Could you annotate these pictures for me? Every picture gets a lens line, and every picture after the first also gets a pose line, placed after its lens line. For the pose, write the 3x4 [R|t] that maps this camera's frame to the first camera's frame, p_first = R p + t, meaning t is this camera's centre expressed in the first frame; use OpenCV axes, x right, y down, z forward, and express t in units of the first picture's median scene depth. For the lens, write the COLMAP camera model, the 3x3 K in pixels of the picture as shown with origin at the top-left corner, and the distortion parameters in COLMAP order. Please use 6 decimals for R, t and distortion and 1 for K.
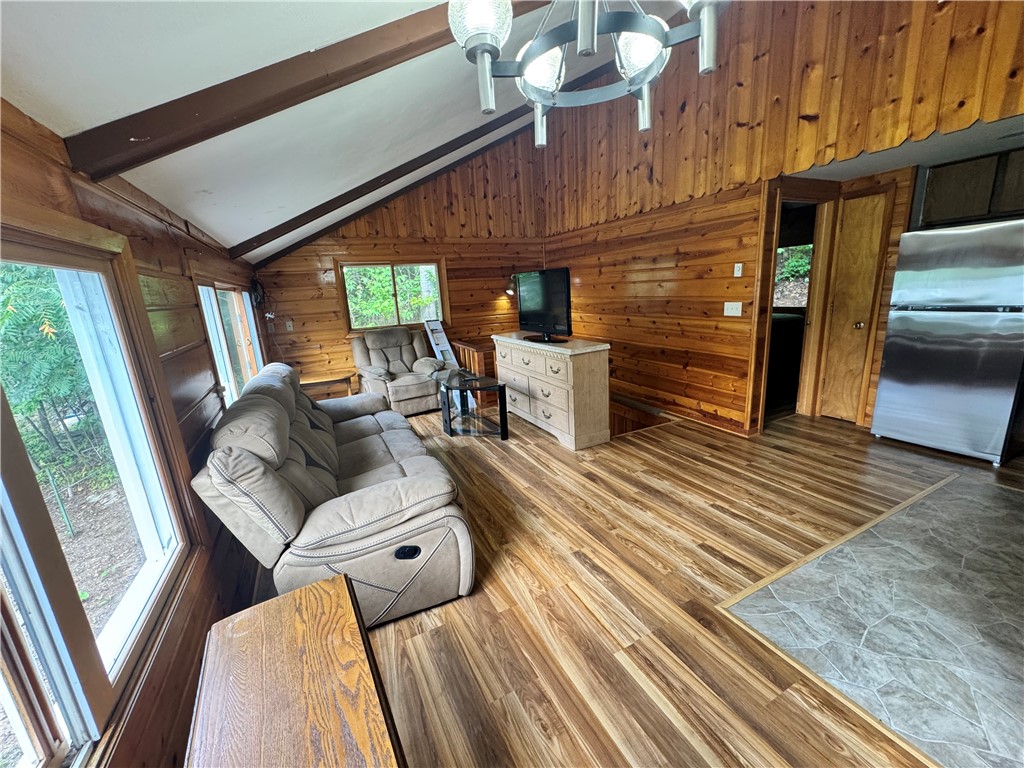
lens RADIAL K [[408.6, 0, 512.5], [0, 408.6, 384.0], [0, 0, 1]] dist [-0.000687, 0.000159]
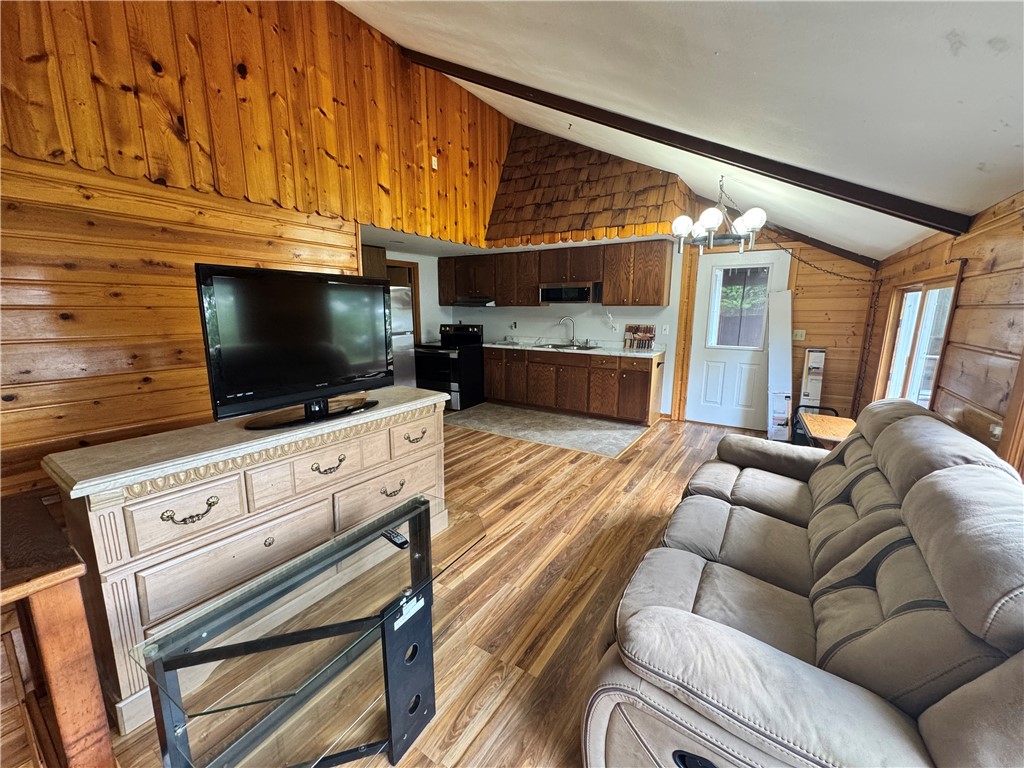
lens RADIAL K [[408.6, 0, 511.2], [0, 408.6, 384.6], [0, 0, 1]] dist [-0.000687, 0.000159]
pose [[-0.499861, -0.105041, 0.859712, -0.687739], [0.222296, 0.943808, 0.244564, -0.316374], [-0.837092, 0.313359, -0.448422, 1.531841]]
